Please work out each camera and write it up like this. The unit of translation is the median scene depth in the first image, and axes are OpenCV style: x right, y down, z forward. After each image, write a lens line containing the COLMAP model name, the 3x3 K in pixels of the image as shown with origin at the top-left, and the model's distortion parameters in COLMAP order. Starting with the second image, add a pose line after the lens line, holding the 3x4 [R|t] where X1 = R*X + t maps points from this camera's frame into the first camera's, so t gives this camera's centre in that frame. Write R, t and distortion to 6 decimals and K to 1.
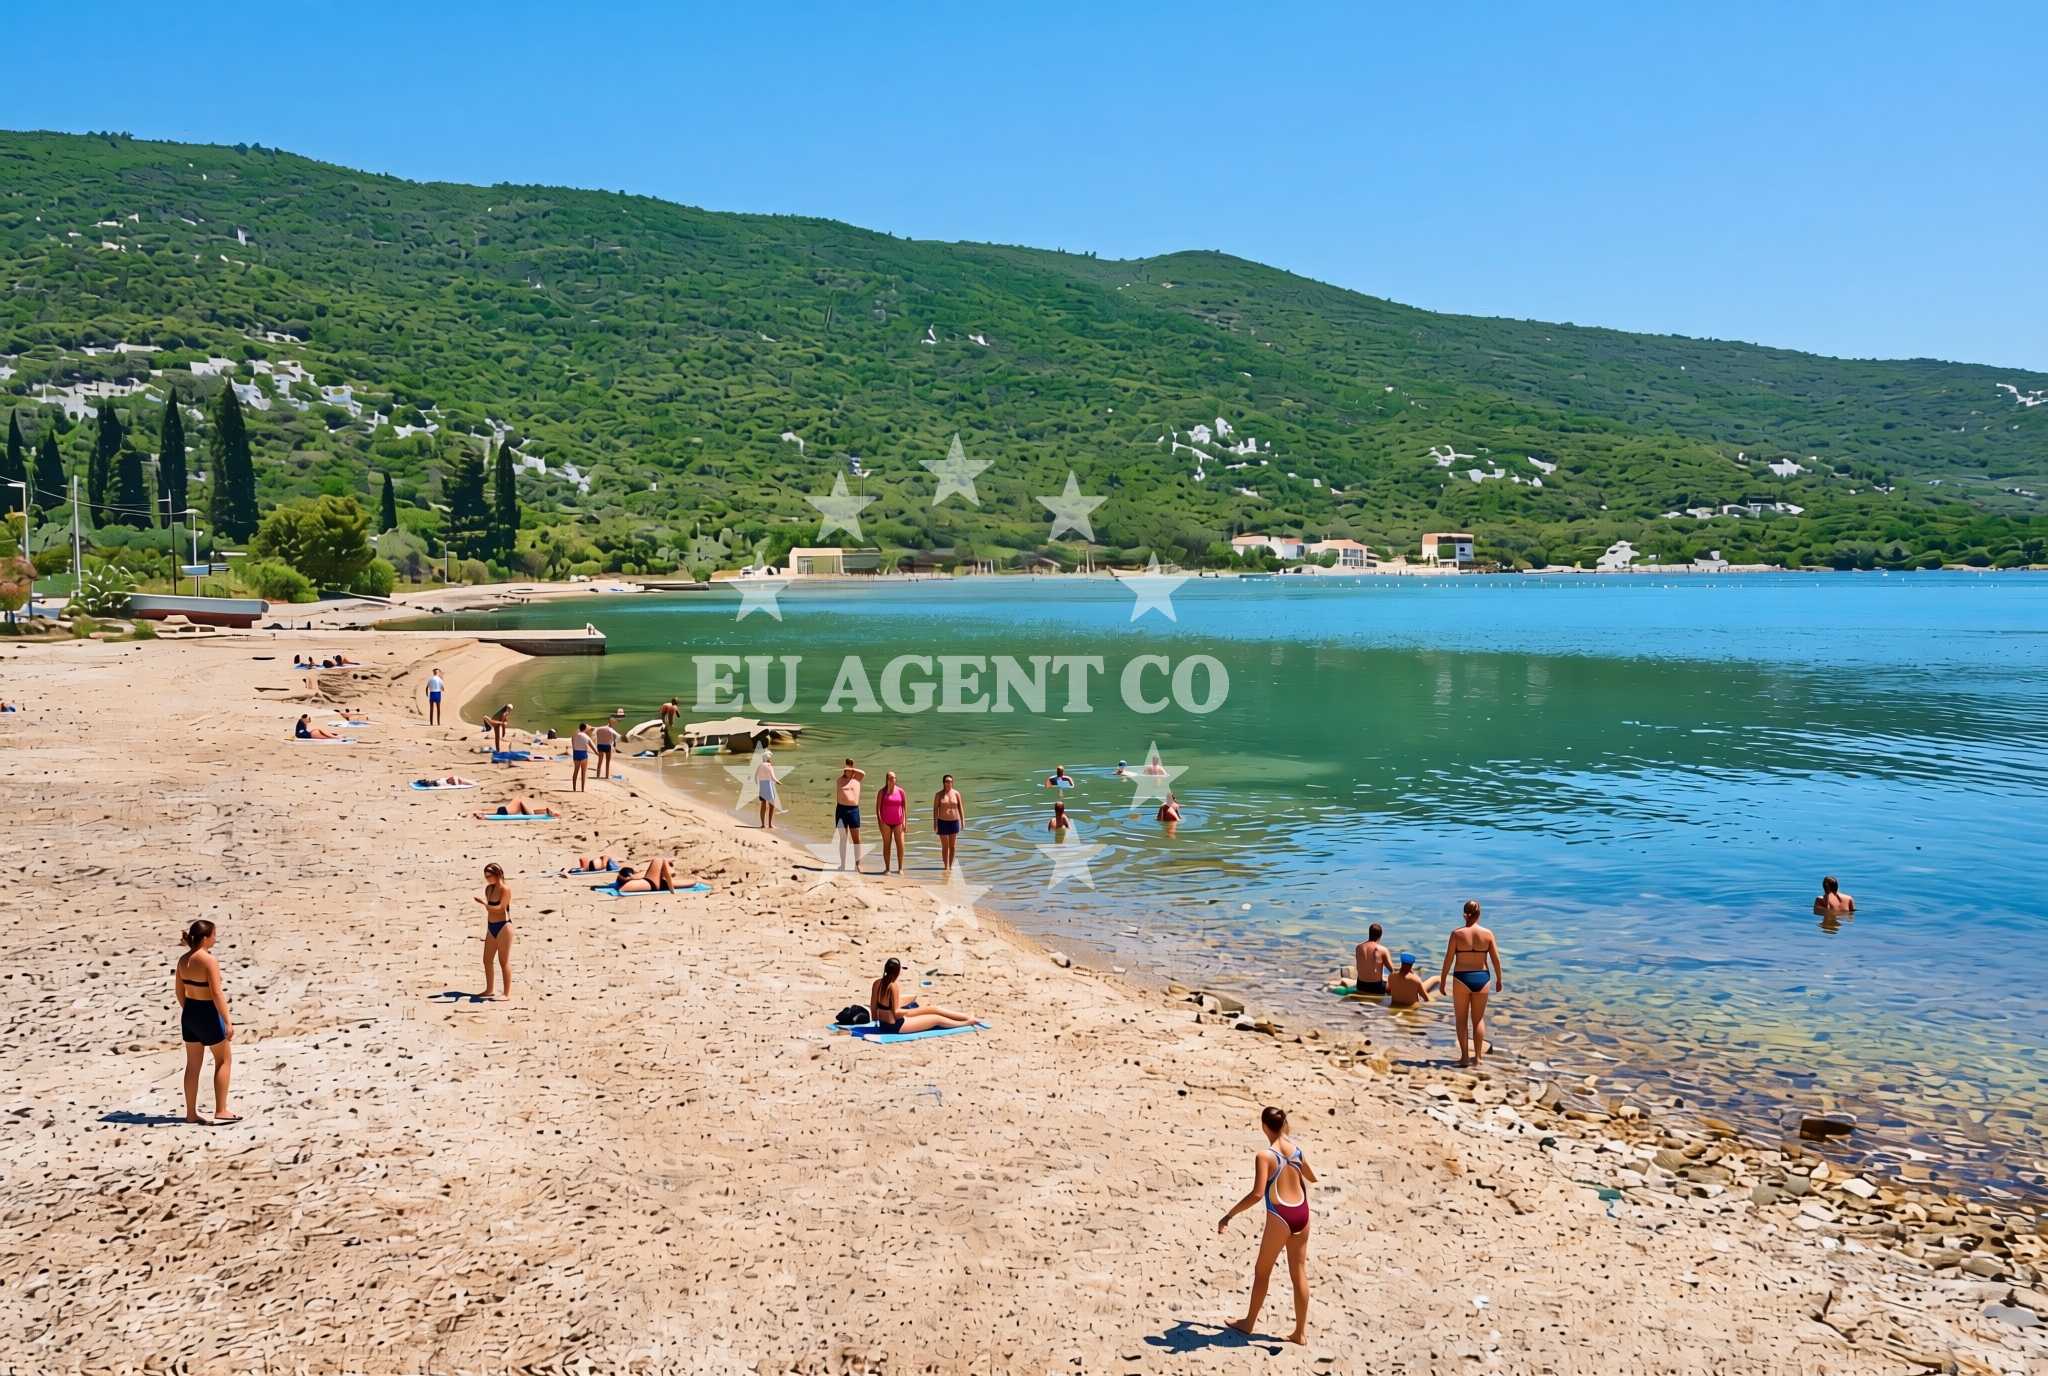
lens RADIAL K [[1449.9, 0, 984.7], [0, 1449.9, 750.6], [0, 0, 1]] dist [-0.050881, -0.002945]
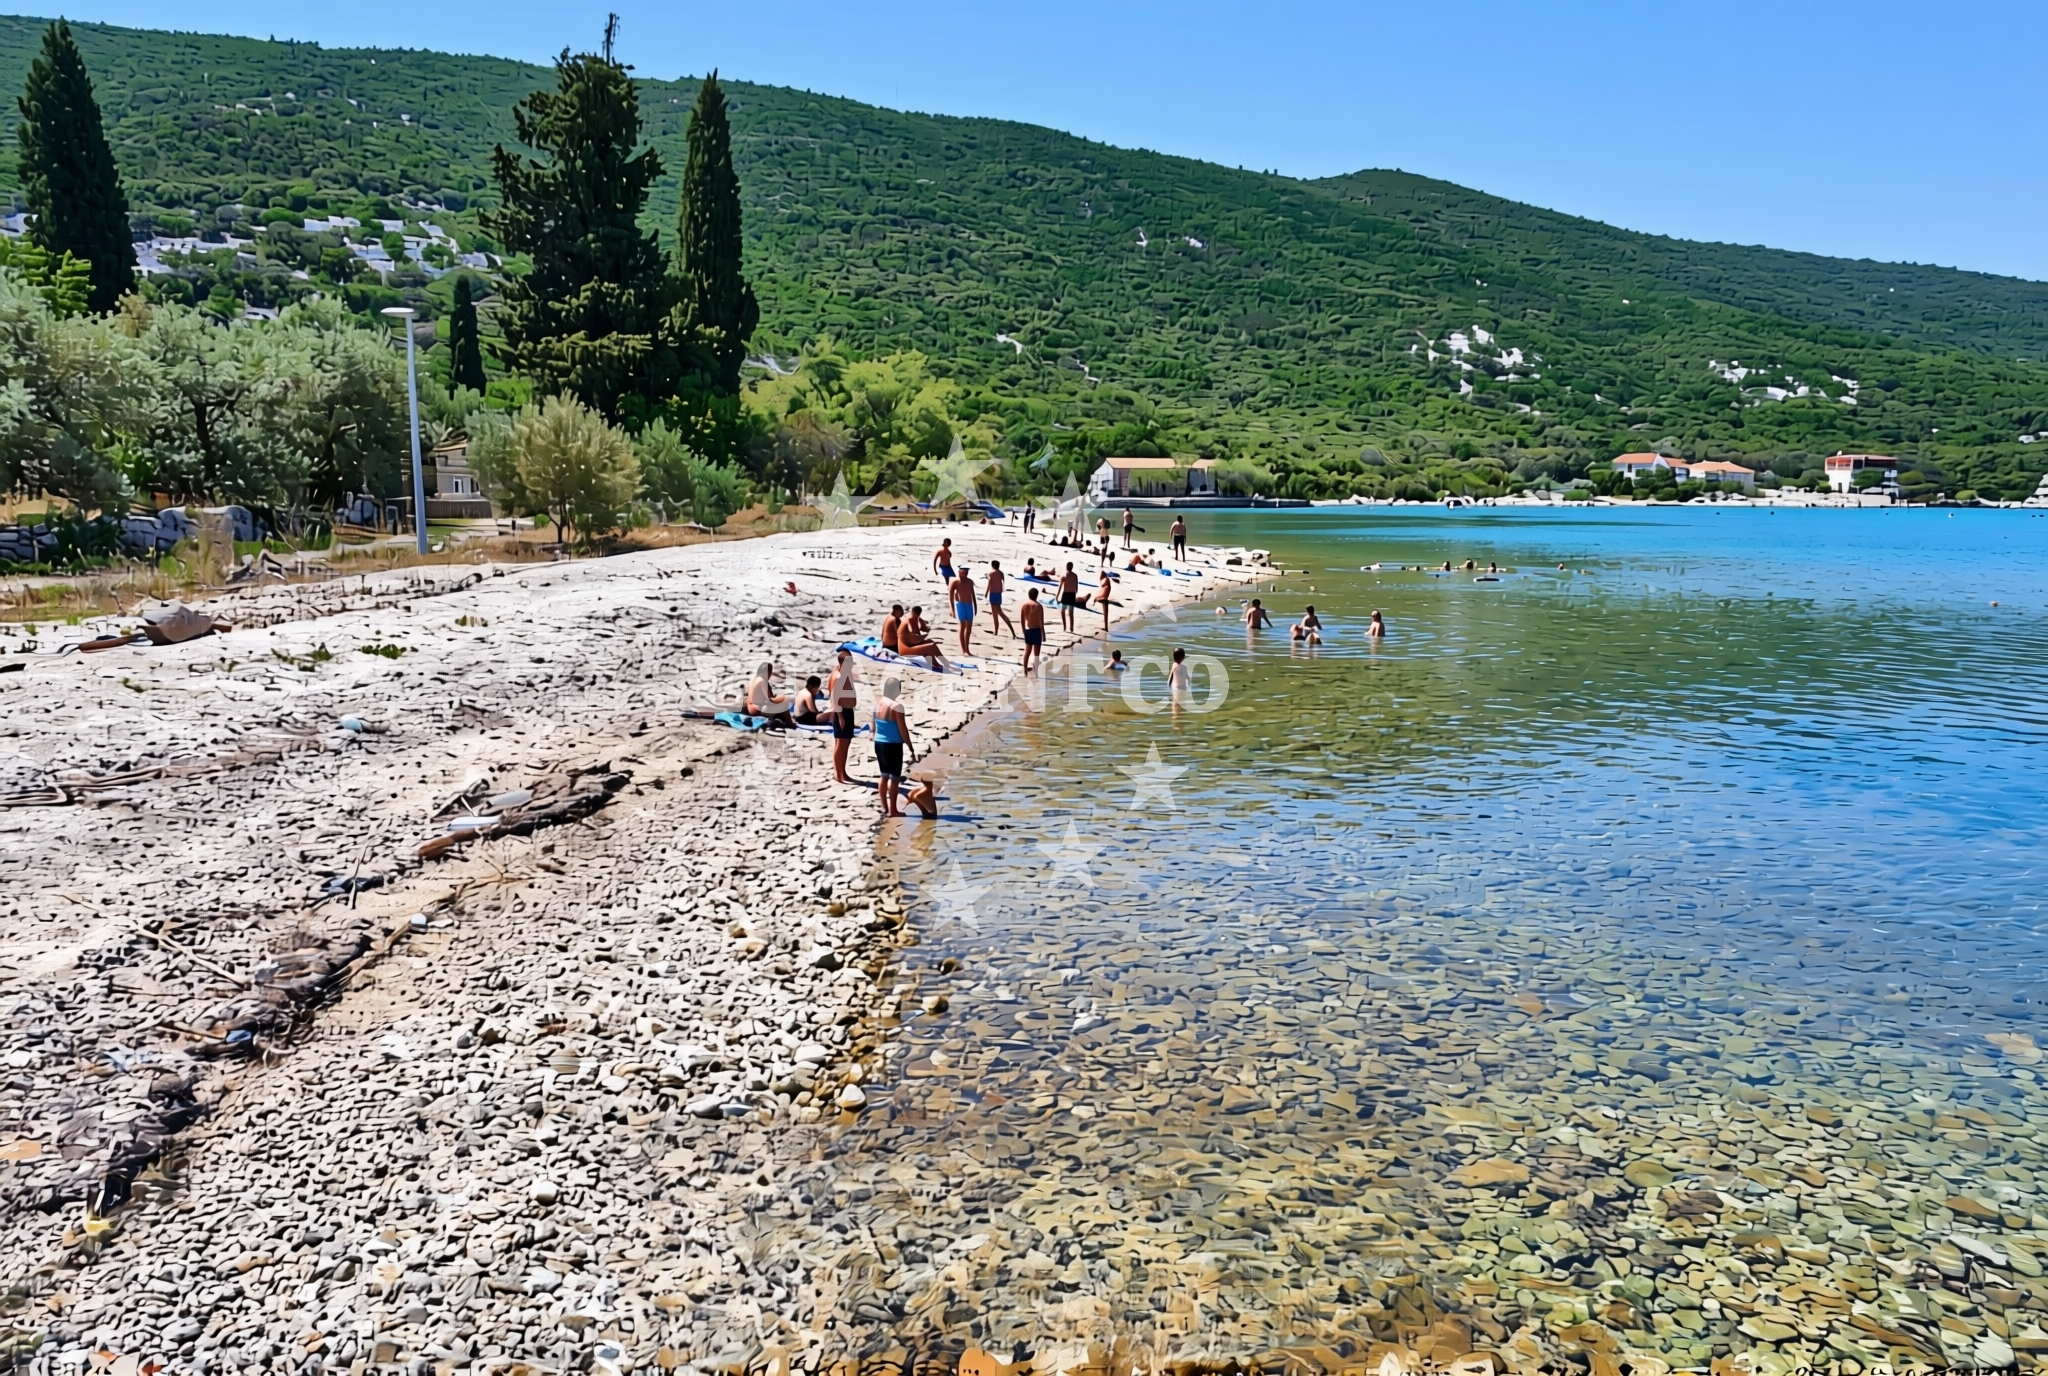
lens RADIAL K [[1266.7, 0, 1026.3], [0, 1266.7, 716.4], [0, 0, 1]] dist [-0.028443, 0.000490]
pose [[0.998108, 0.023499, -0.056824, -0.091553], [-0.020493, 0.998388, 0.052924, -0.033055], [0.057976, -0.051659, 0.996981, 0.269160]]
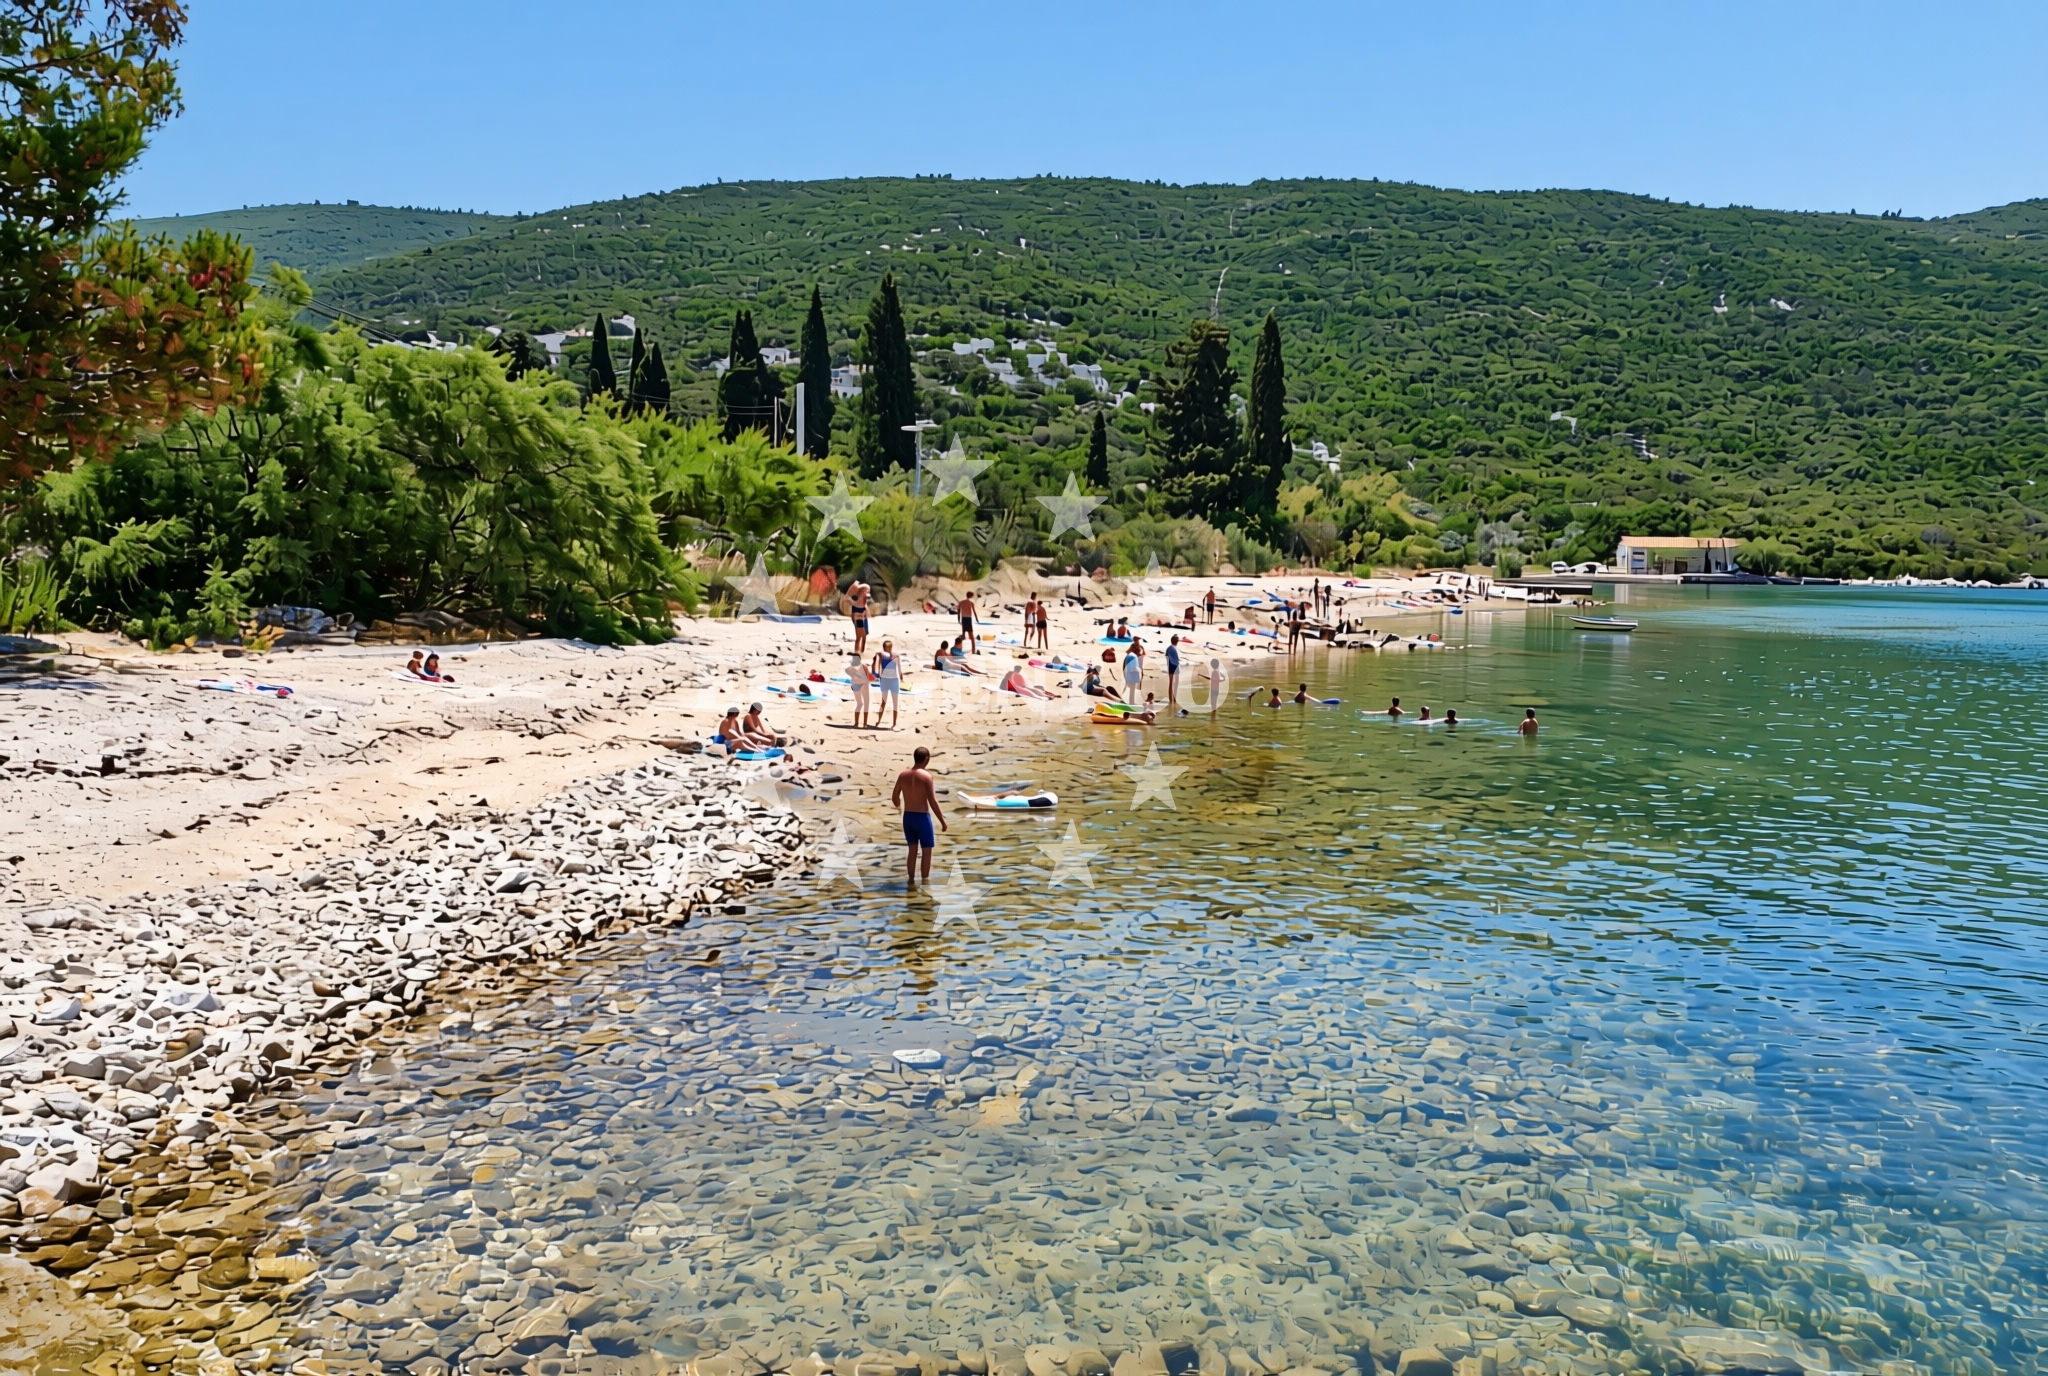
lens RADIAL K [[1266.7, 0, 1026.3], [0, 1266.7, 716.4], [0, 0, 1]] dist [-0.028443, 0.000490]
pose [[0.886048, 0.079507, -0.456726, -0.069388], [-0.080231, 0.996617, 0.017842, -0.023979], [0.456599, 0.020835, 0.889429, 0.199723]]
